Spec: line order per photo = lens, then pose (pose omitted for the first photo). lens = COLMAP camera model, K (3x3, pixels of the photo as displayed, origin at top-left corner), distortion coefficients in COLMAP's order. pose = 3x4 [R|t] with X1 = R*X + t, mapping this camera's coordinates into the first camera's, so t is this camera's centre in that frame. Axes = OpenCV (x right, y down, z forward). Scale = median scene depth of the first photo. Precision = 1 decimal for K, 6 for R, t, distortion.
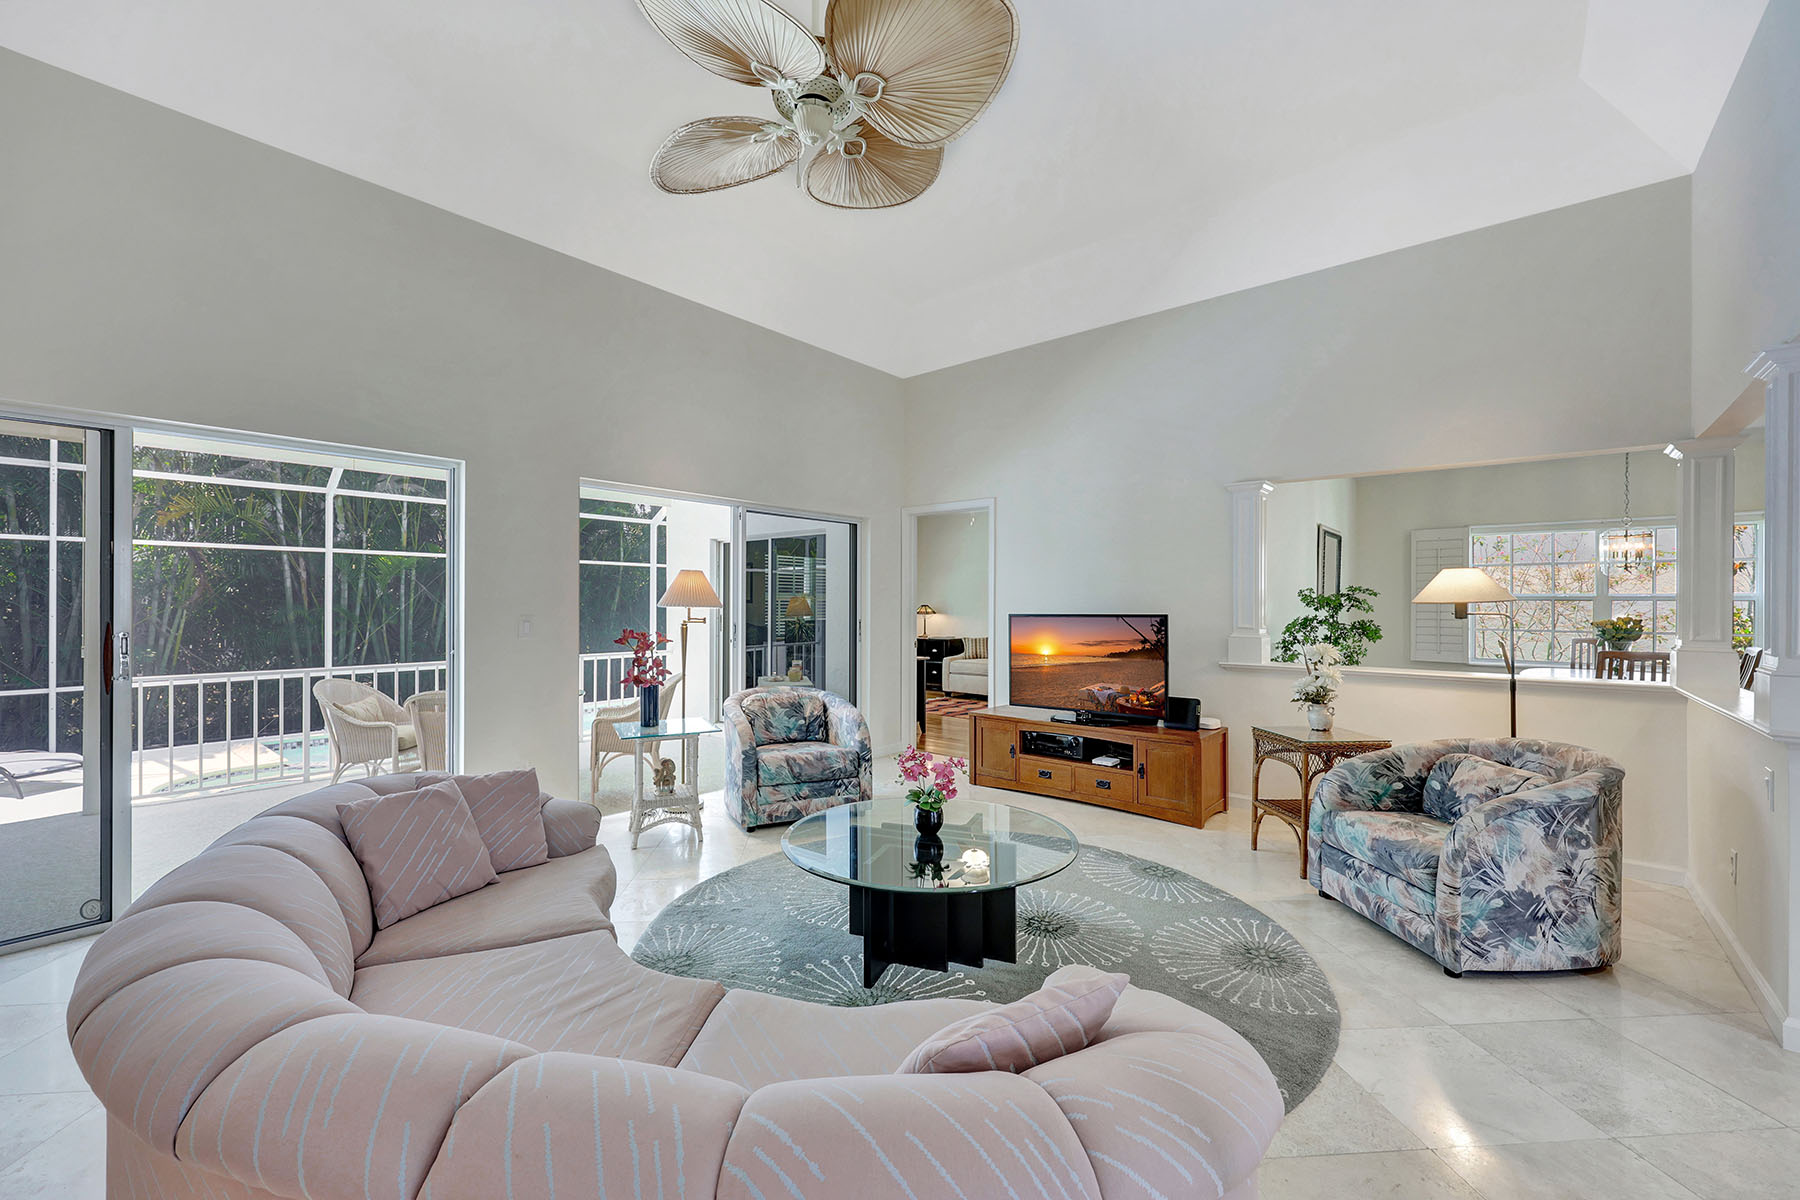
lens RADIAL K [[723.5, 0, 901.1], [0, 723.5, 593.5], [0, 0, 1]] dist [-0.005876, -0.000168]
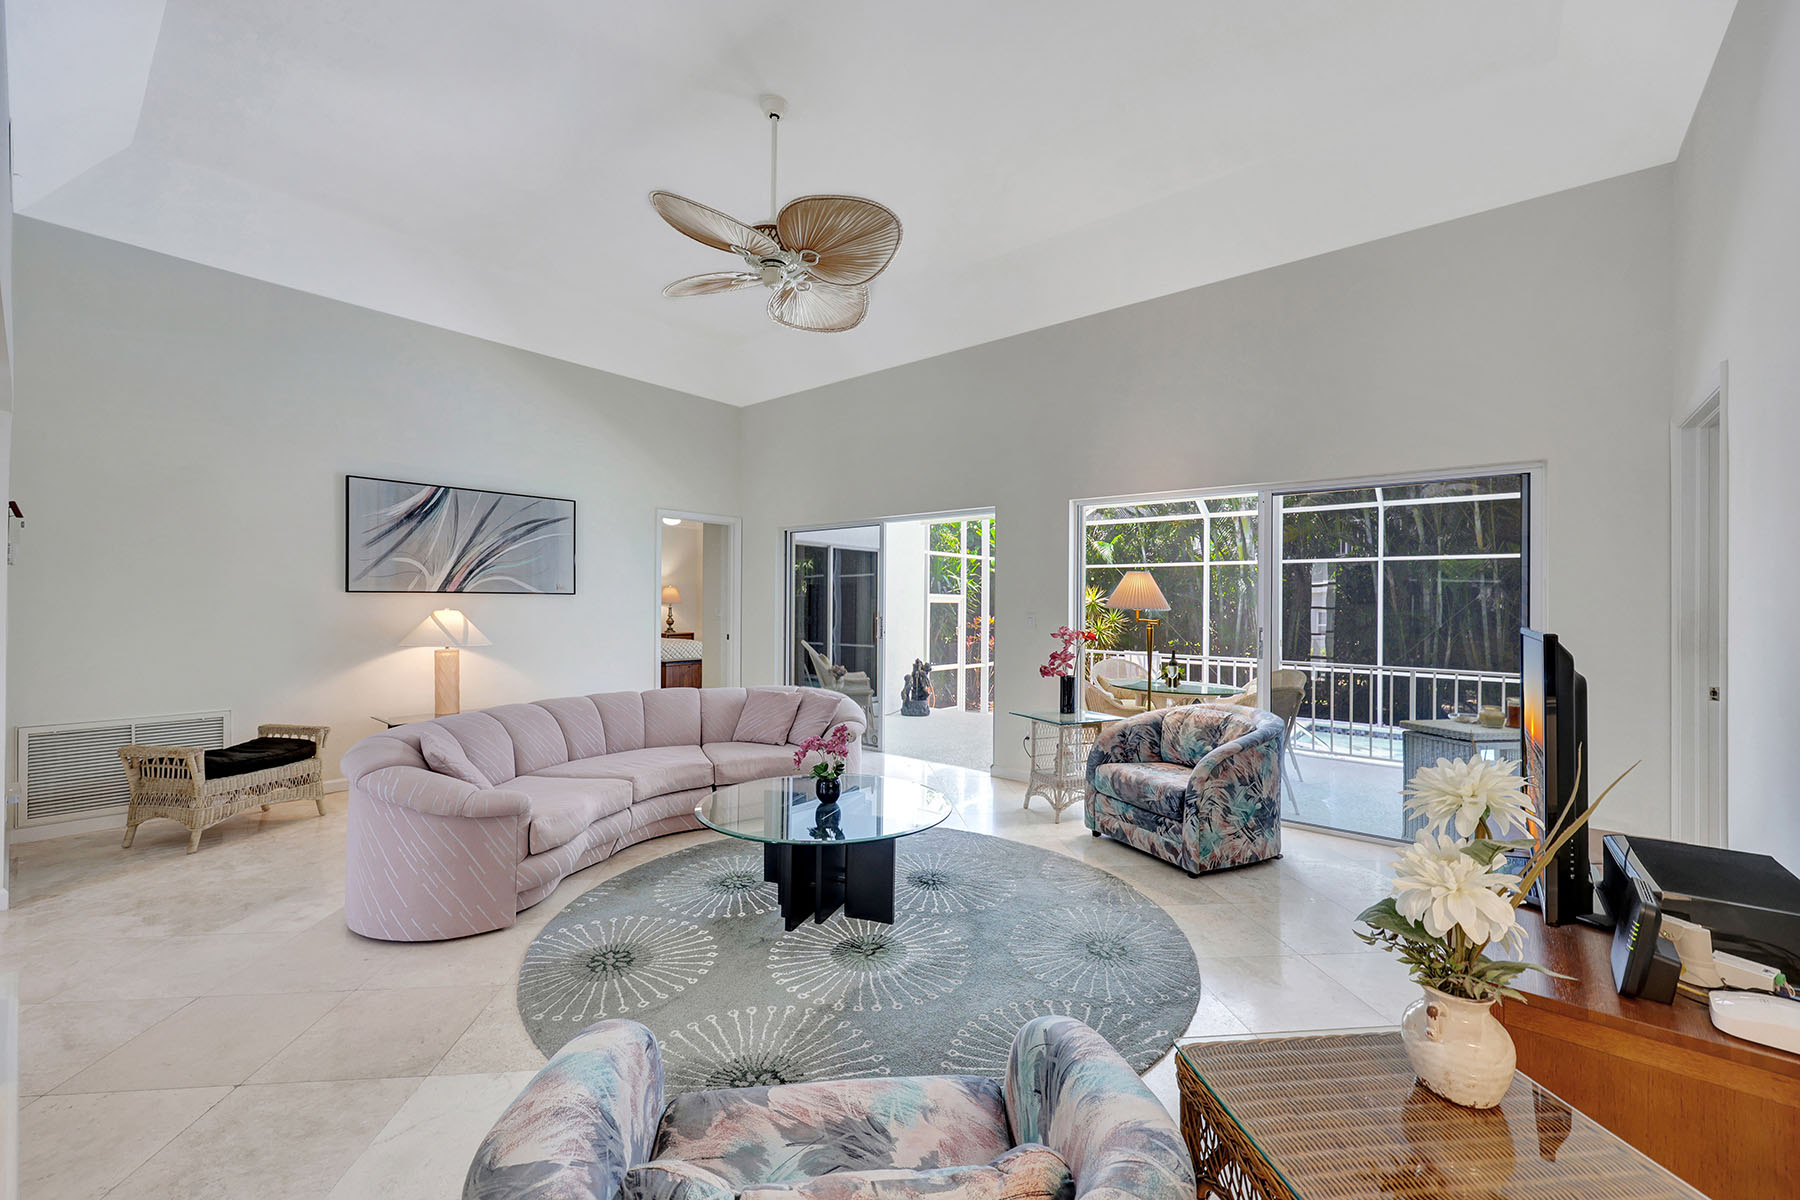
lens RADIAL K [[723.5, 0, 901.1], [0, 723.5, 593.5], [0, 0, 1]] dist [-0.005876, -0.000168]
pose [[0.009331, -0.012072, -0.999884, 0.490871], [0.002843, 0.999923, -0.012046, 0.006189], [0.999952, -0.002730, 0.009365, 0.456440]]
